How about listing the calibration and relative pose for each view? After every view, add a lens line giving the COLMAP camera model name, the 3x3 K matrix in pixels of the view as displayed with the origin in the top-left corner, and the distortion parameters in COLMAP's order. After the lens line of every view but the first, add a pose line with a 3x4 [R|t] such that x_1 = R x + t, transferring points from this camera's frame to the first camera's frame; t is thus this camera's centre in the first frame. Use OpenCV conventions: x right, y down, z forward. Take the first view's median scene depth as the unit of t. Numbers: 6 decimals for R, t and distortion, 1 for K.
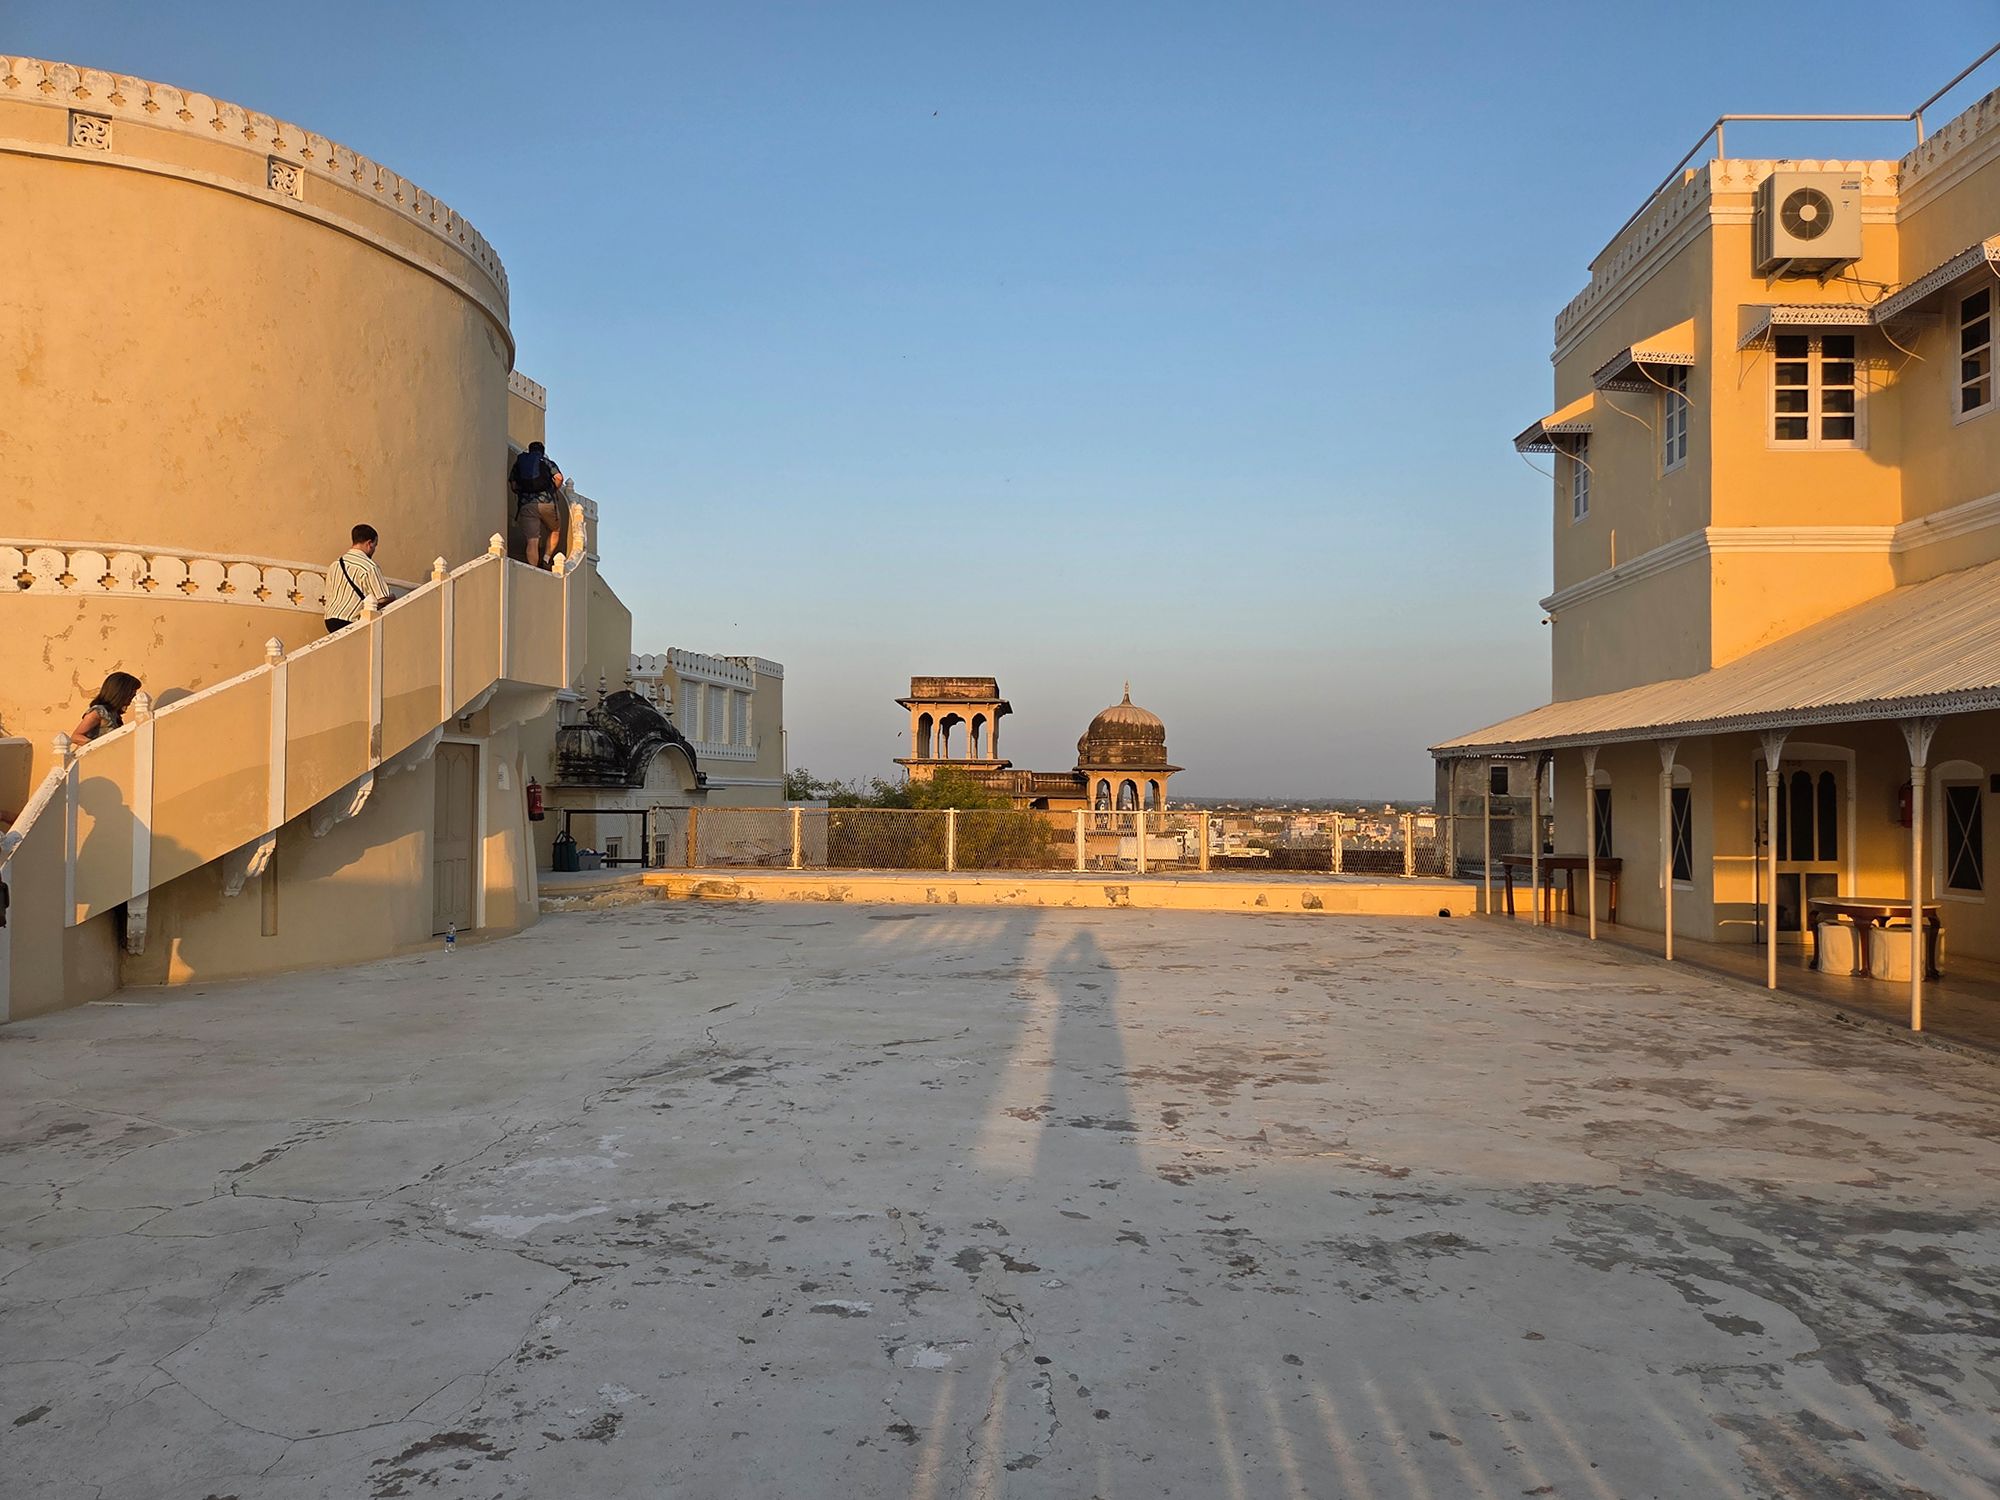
lens RADIAL K [[1370.6, 0, 1001.2], [0, 1370.6, 762.0], [0, 0, 1]] dist [0.074561, -0.059770]
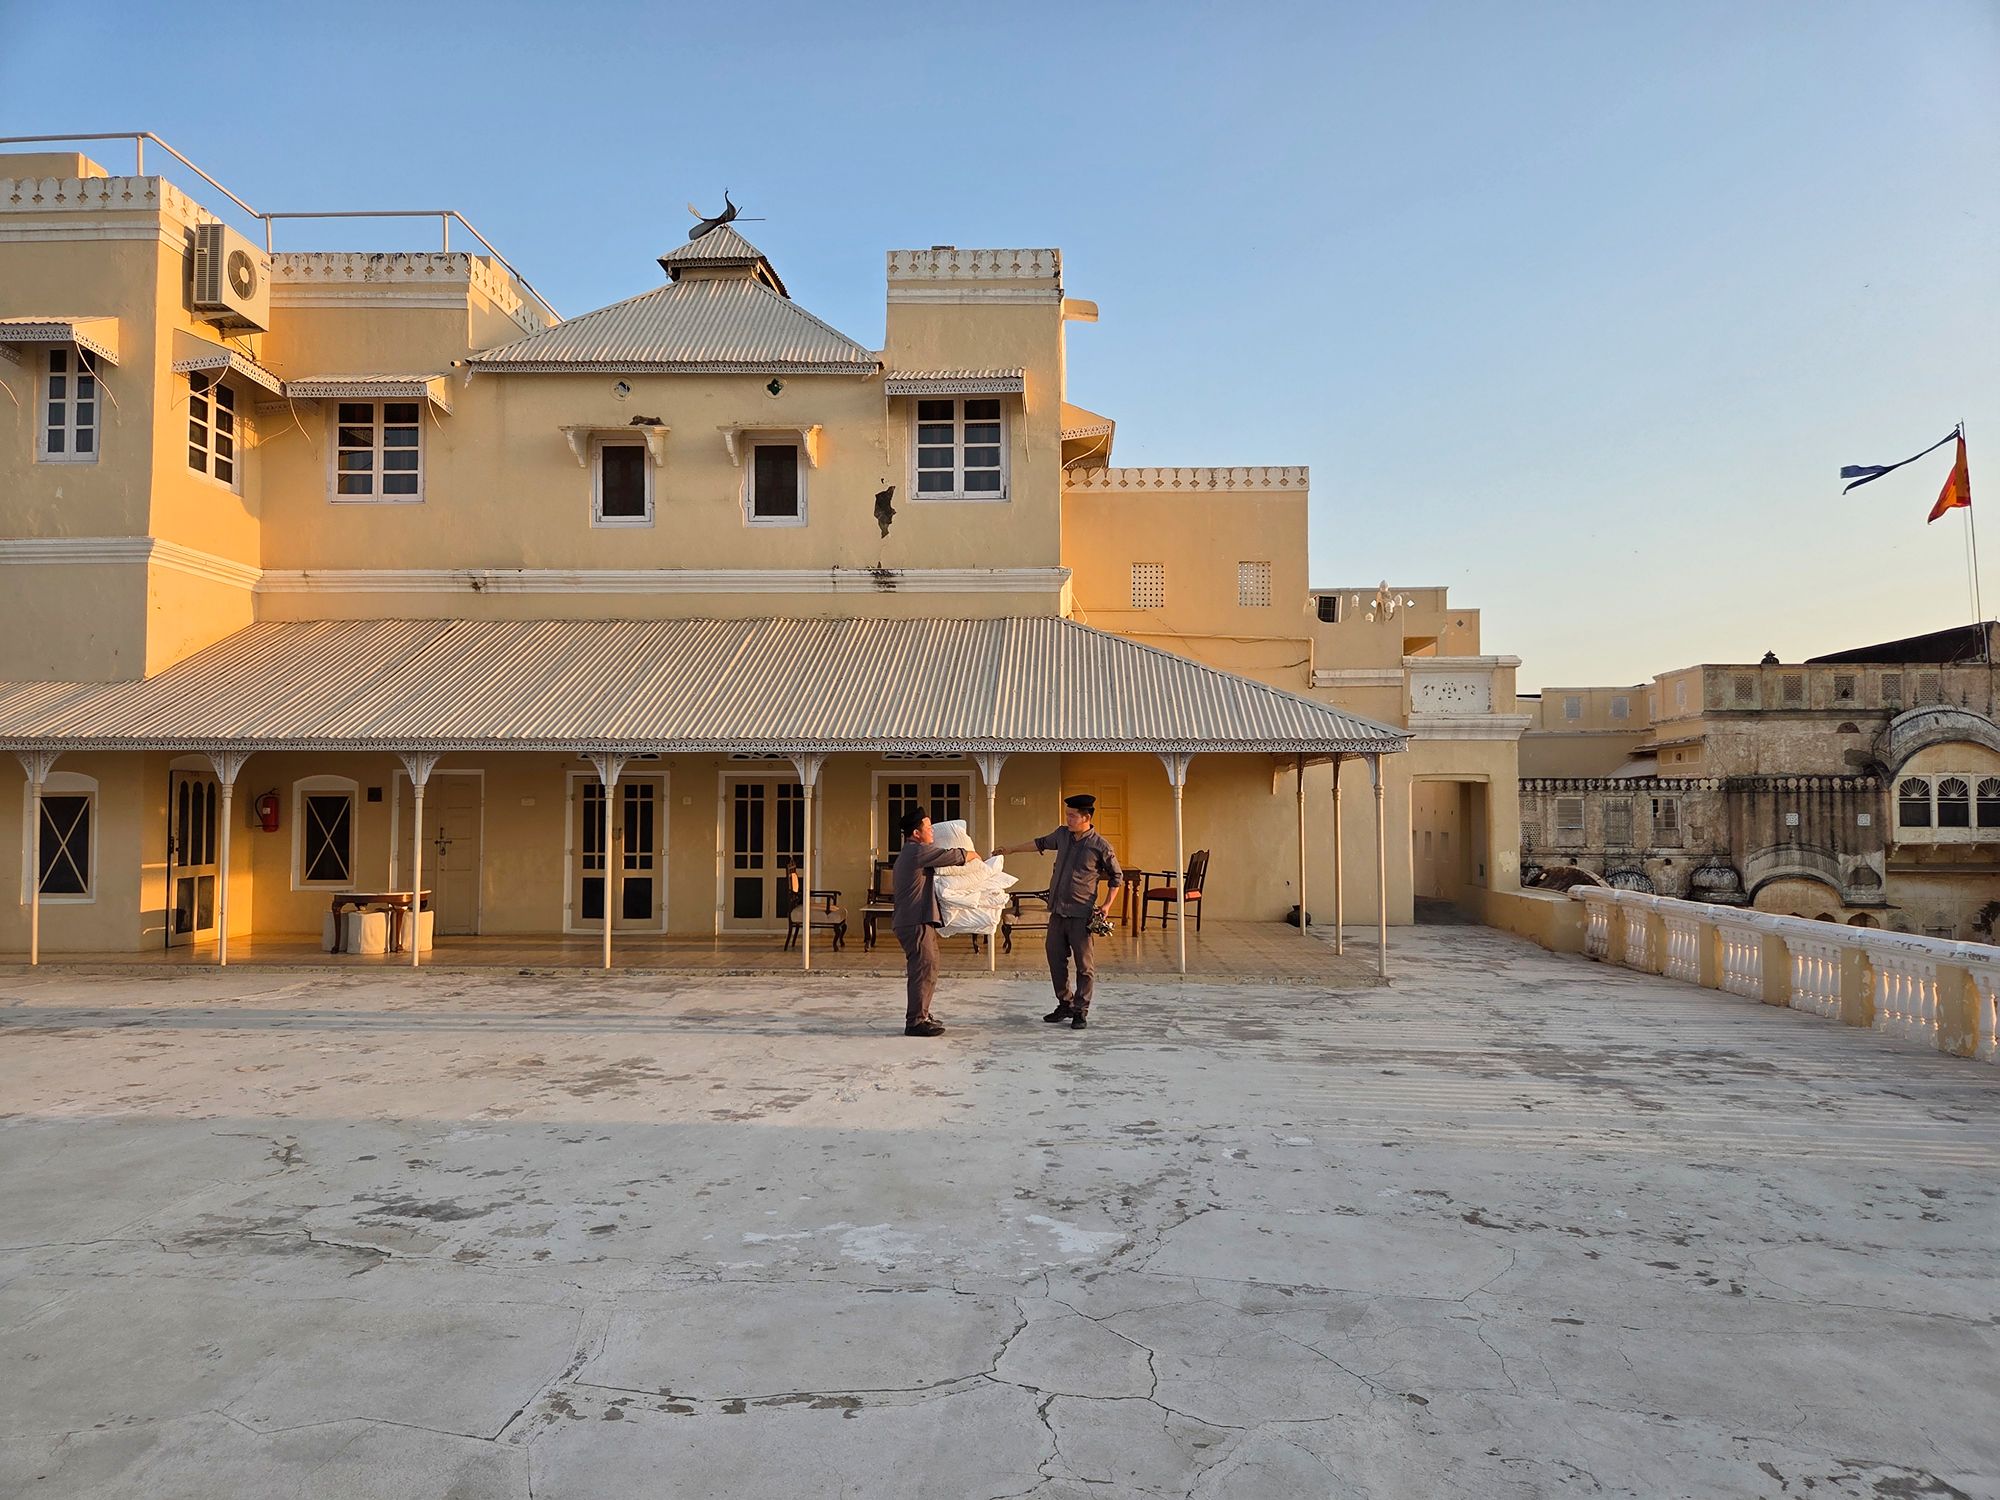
lens RADIAL K [[1347.6, 0, 1014.8], [0, 1347.6, 758.7], [0, 0, 1]] dist [0.076543, -0.061306]
pose [[-0.013942, 0.031040, 0.999421, -0.612245], [-0.026569, 0.999154, -0.031402, 0.006856], [-0.999550, -0.026991, -0.013106, 0.486548]]
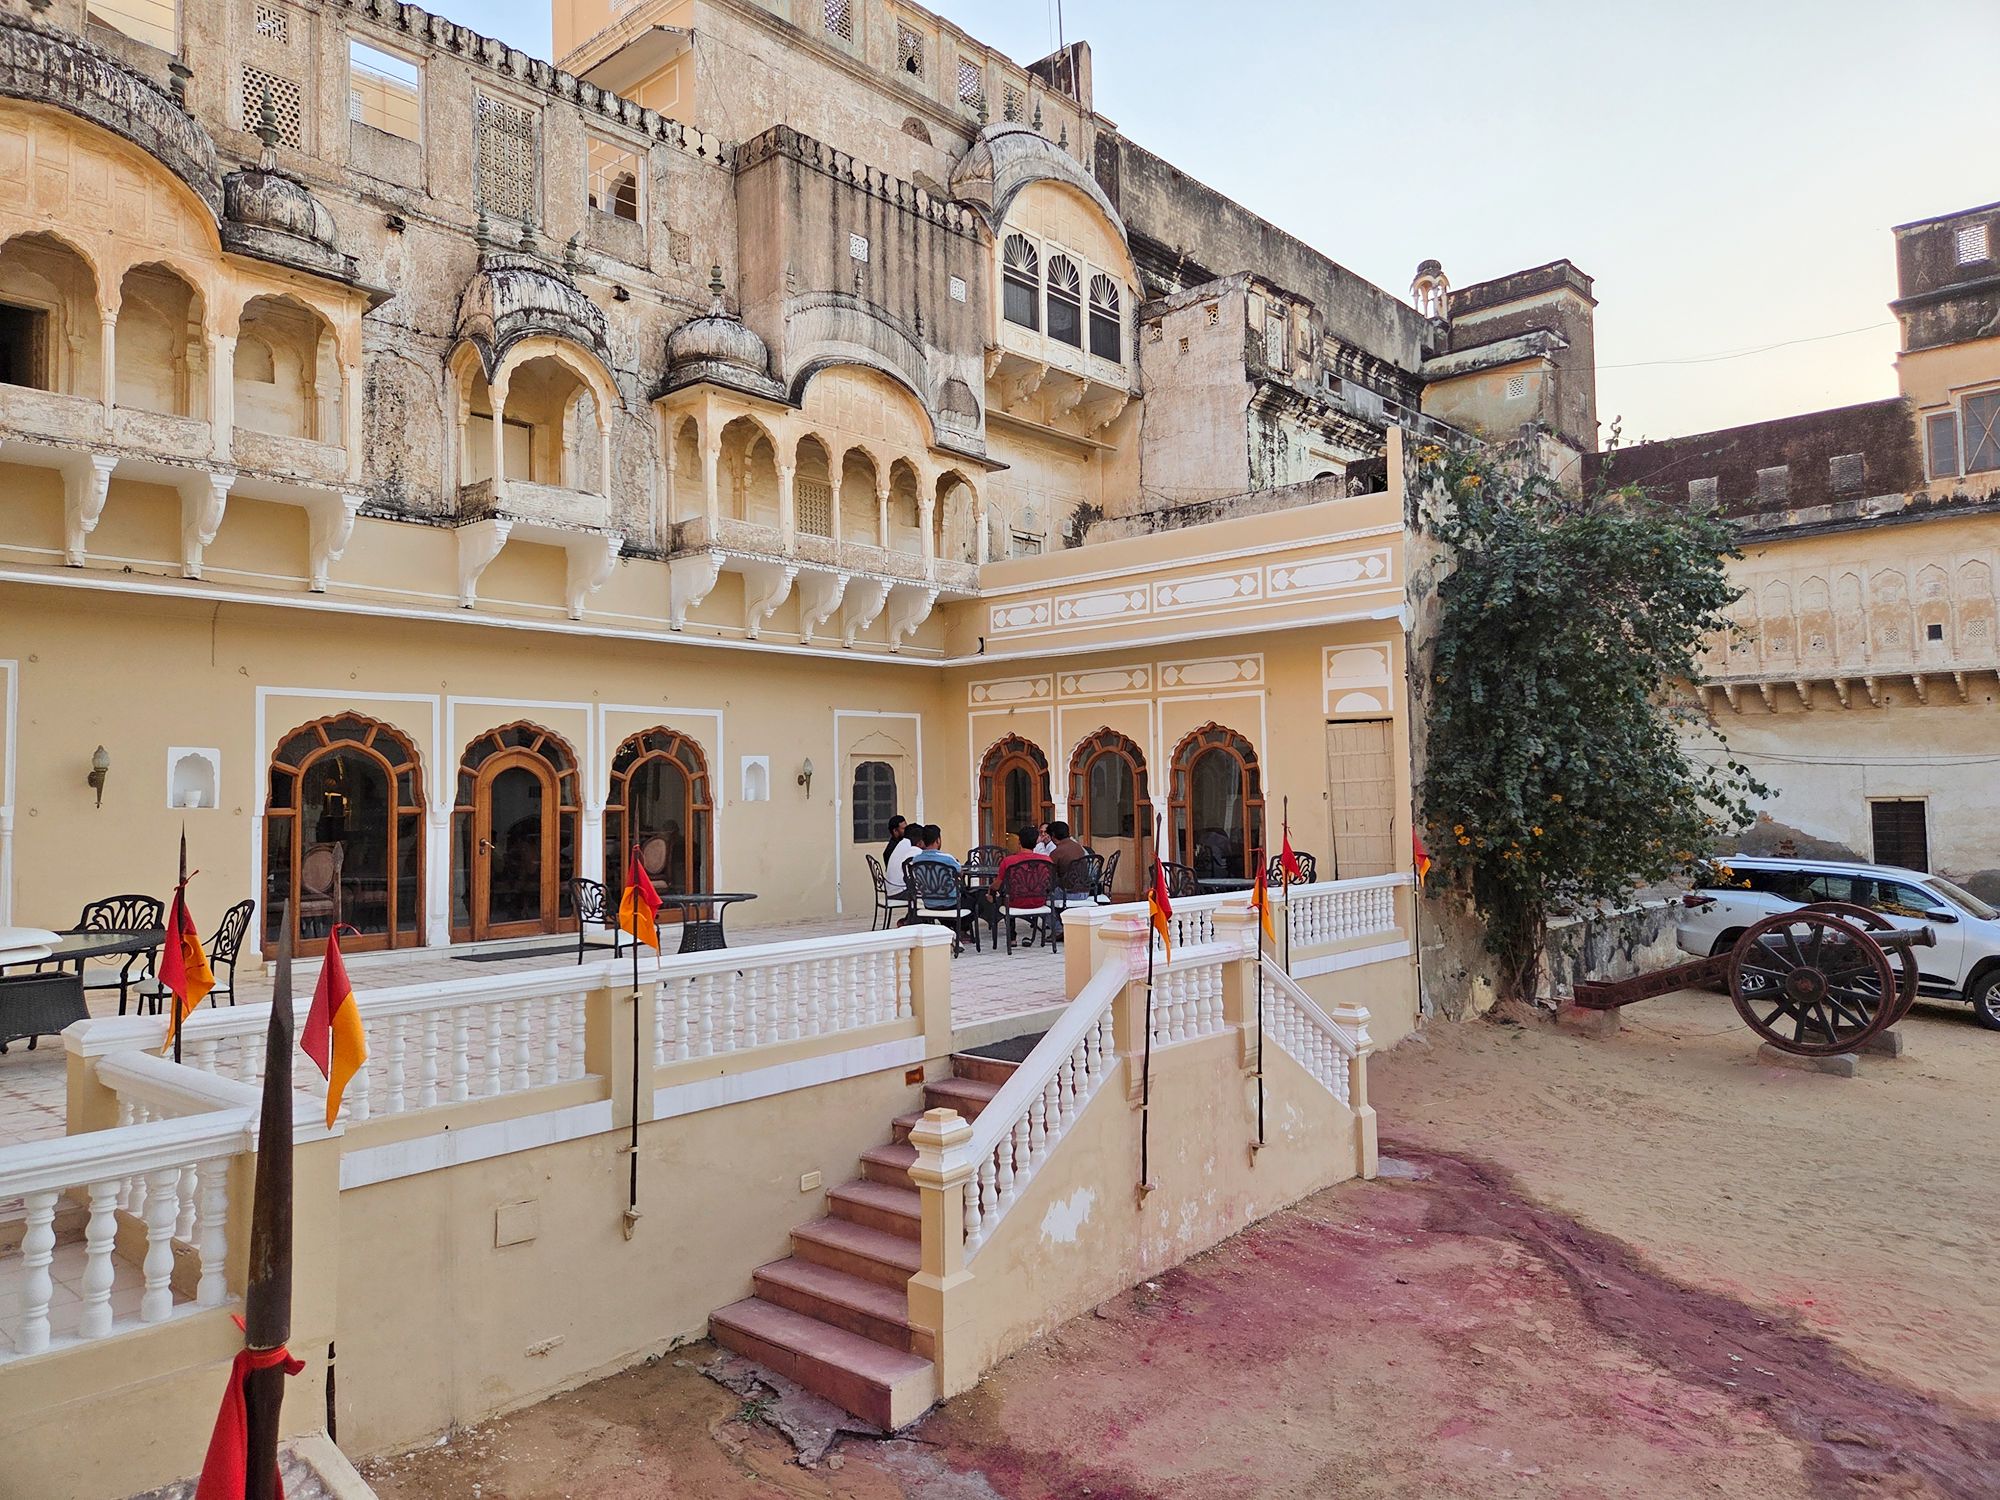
lens RADIAL K [[1342.0, 0, 1009.9], [0, 1342.0, 741.0], [0, 0, 1]] dist [0.069630, -0.059910]
pose [[-0.795593, 0.034432, 0.604852, 1.664133], [-0.005518, 0.997930, -0.064067, 0.659439], [-0.605807, -0.054309, -0.793756, -0.368885]]
